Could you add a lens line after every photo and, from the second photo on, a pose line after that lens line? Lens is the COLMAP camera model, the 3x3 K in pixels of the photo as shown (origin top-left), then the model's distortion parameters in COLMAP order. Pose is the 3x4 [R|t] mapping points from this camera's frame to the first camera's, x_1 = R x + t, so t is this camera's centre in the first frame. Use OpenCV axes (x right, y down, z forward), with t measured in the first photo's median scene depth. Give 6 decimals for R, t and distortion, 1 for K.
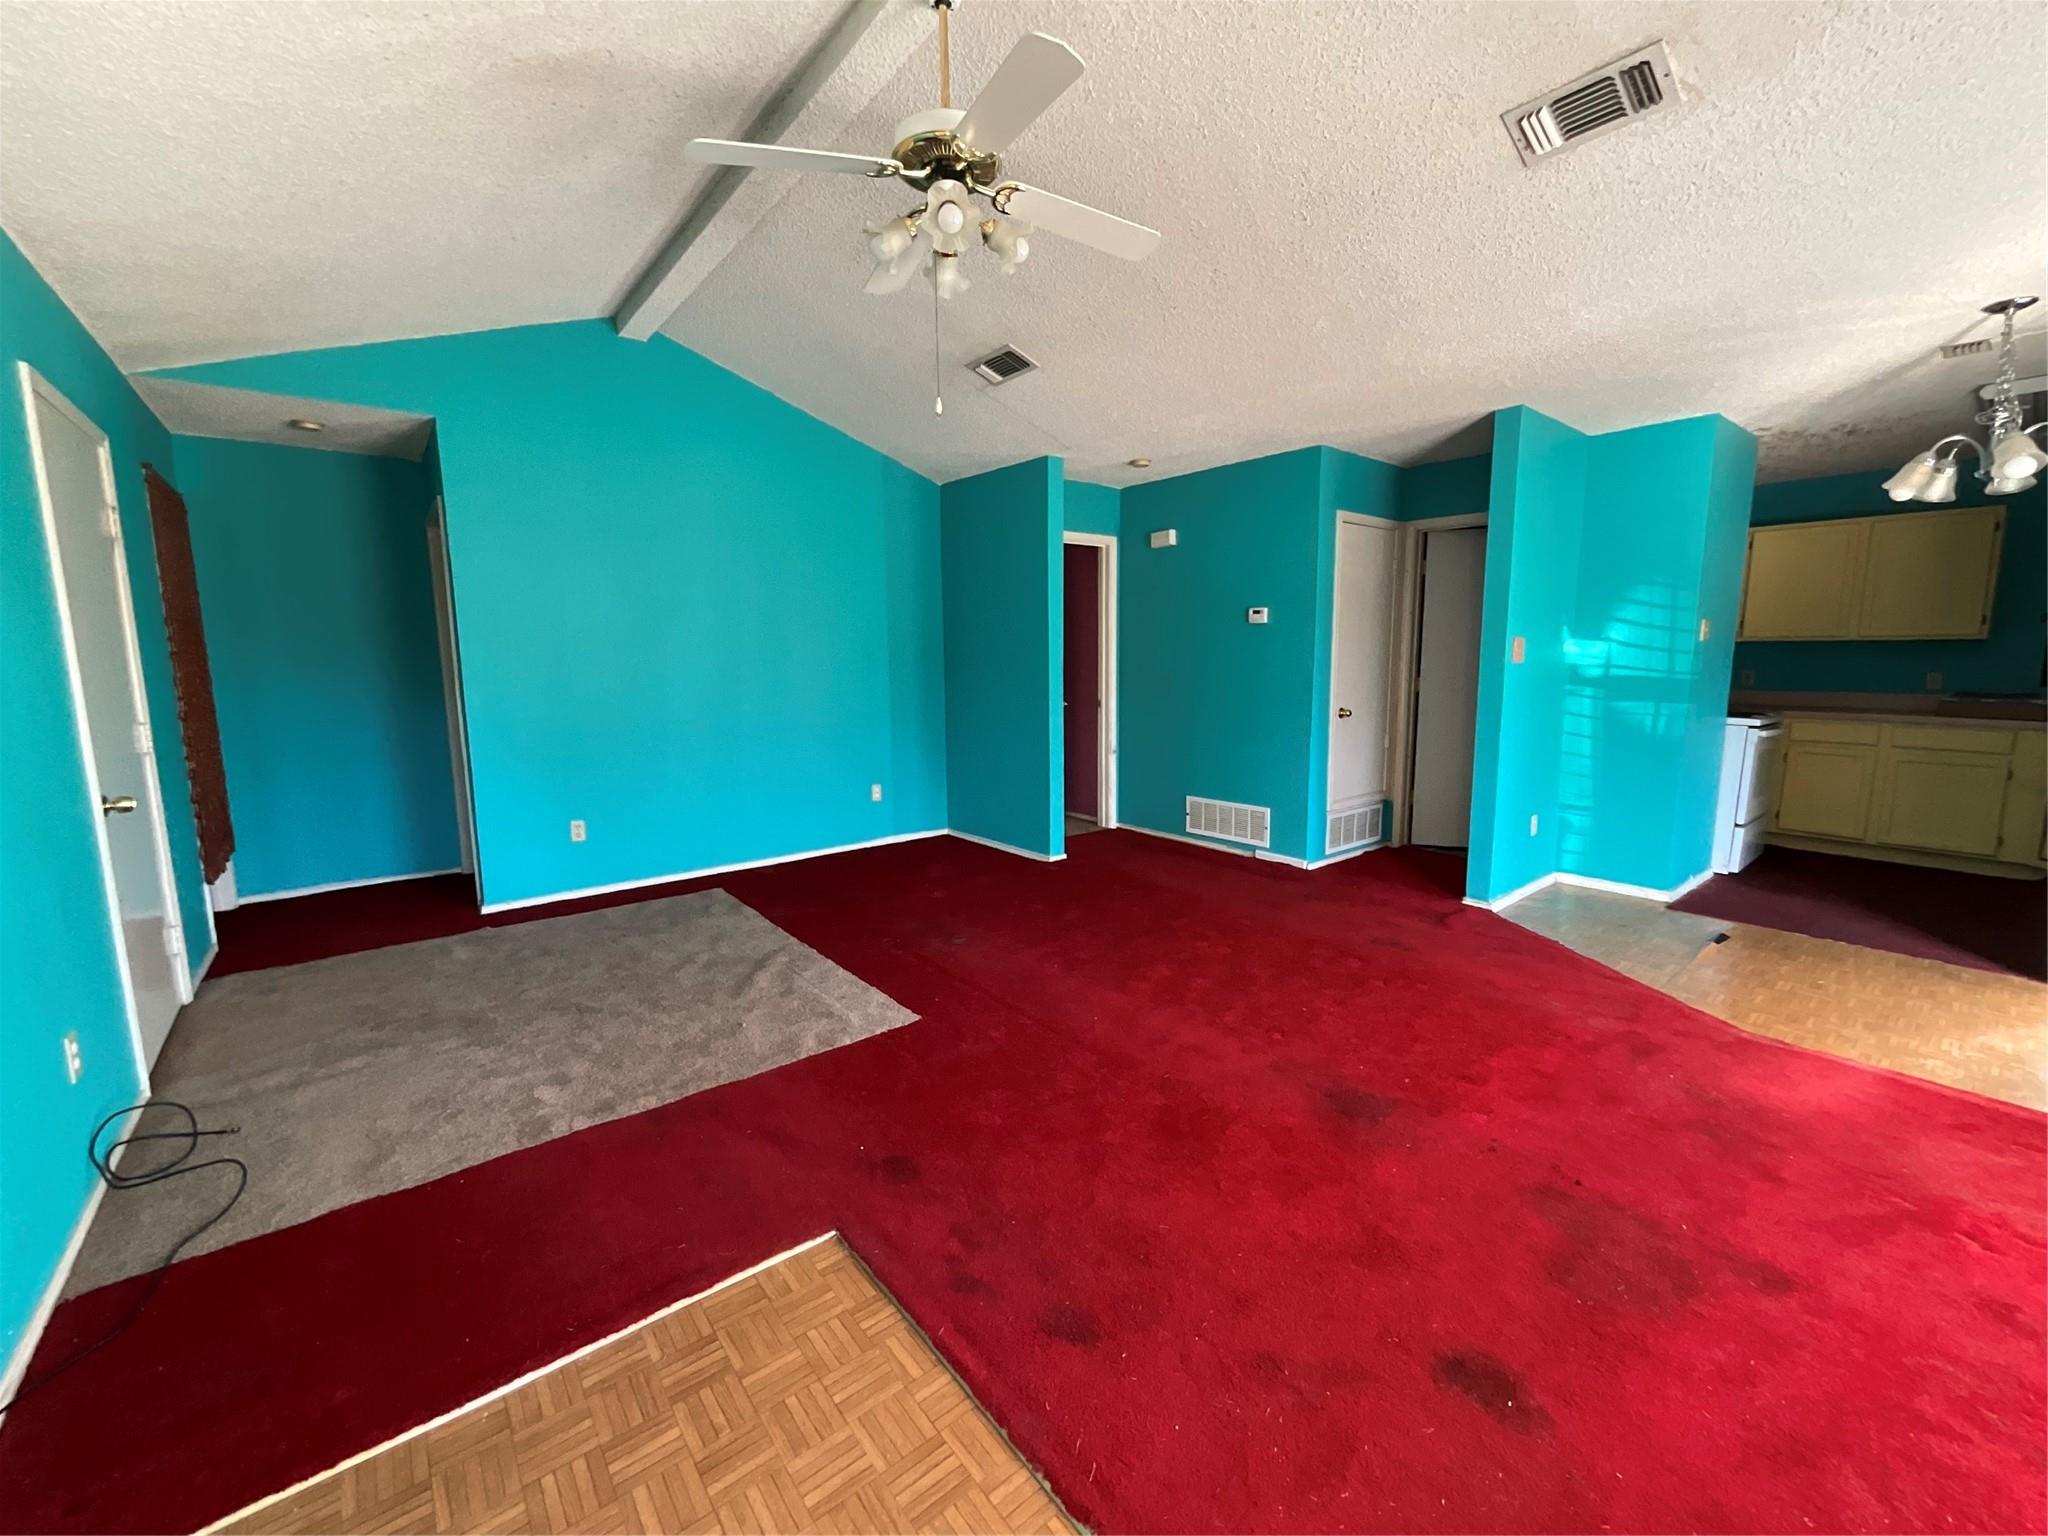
lens RADIAL K [[824.3, 0, 1007.6], [0, 824.3, 757.2], [0, 0, 1]] dist [-0.010905, 0.002651]
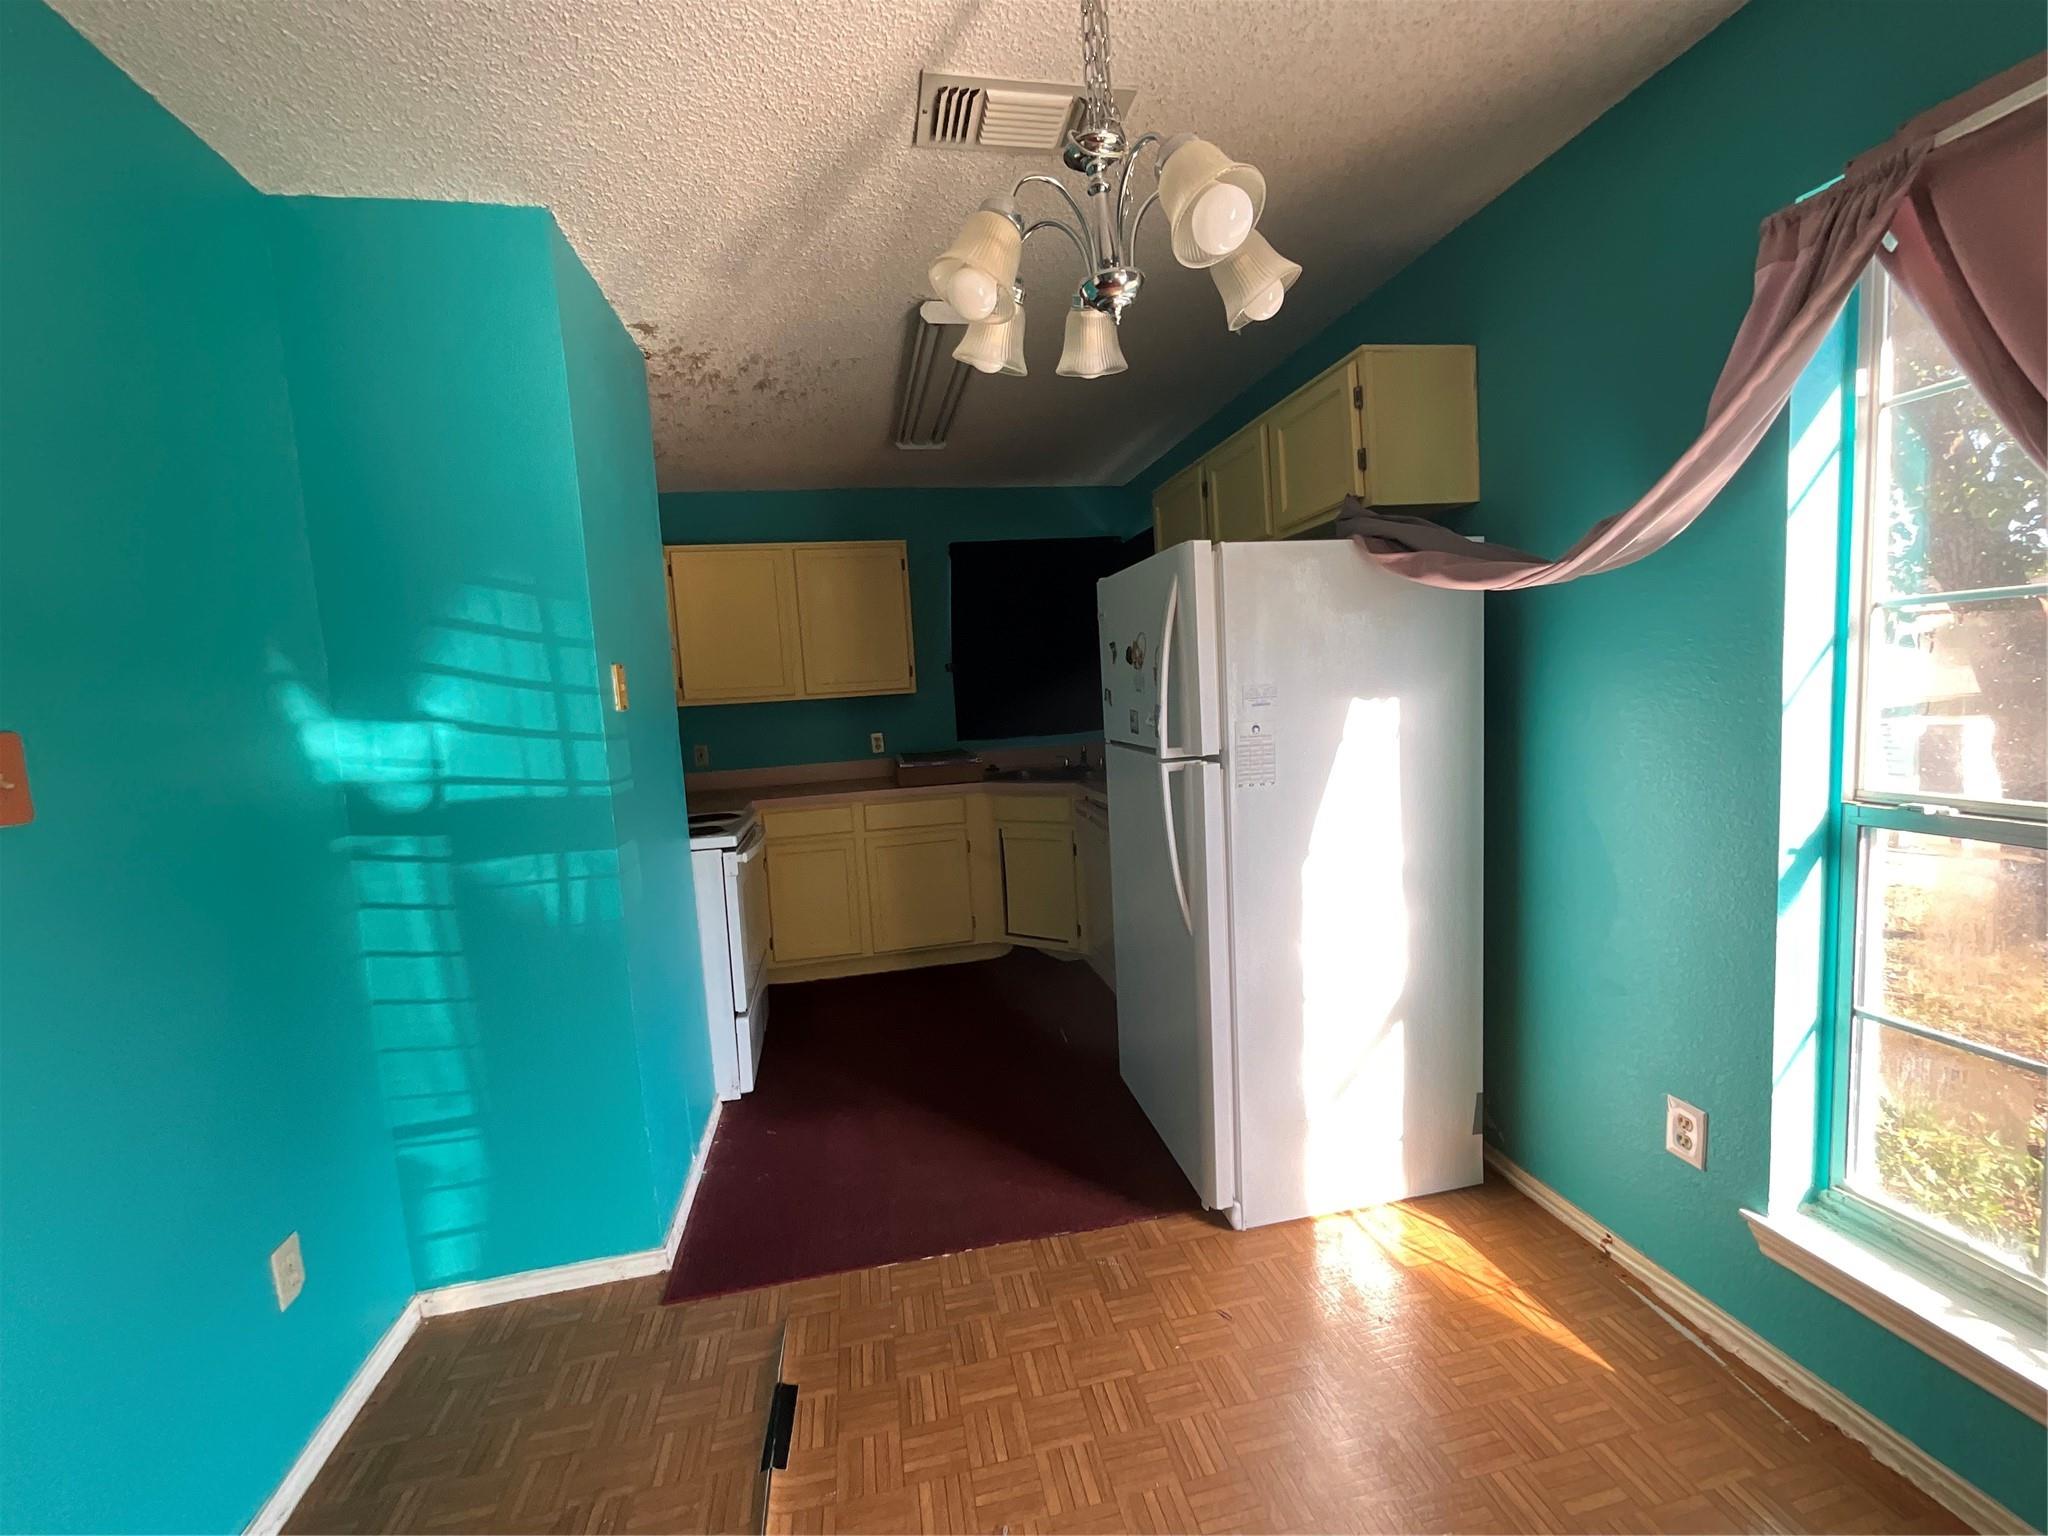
lens RADIAL K [[824.3, 0, 1008.9], [0, 824.3, 765.4], [0, 0, 1]] dist [-0.010905, 0.002651]
pose [[0.446258, -0.104590, 0.888771, 0.484444], [0.177399, 0.983777, 0.026697, -0.077466], [-0.877145, 0.145753, 0.457573, 0.546821]]
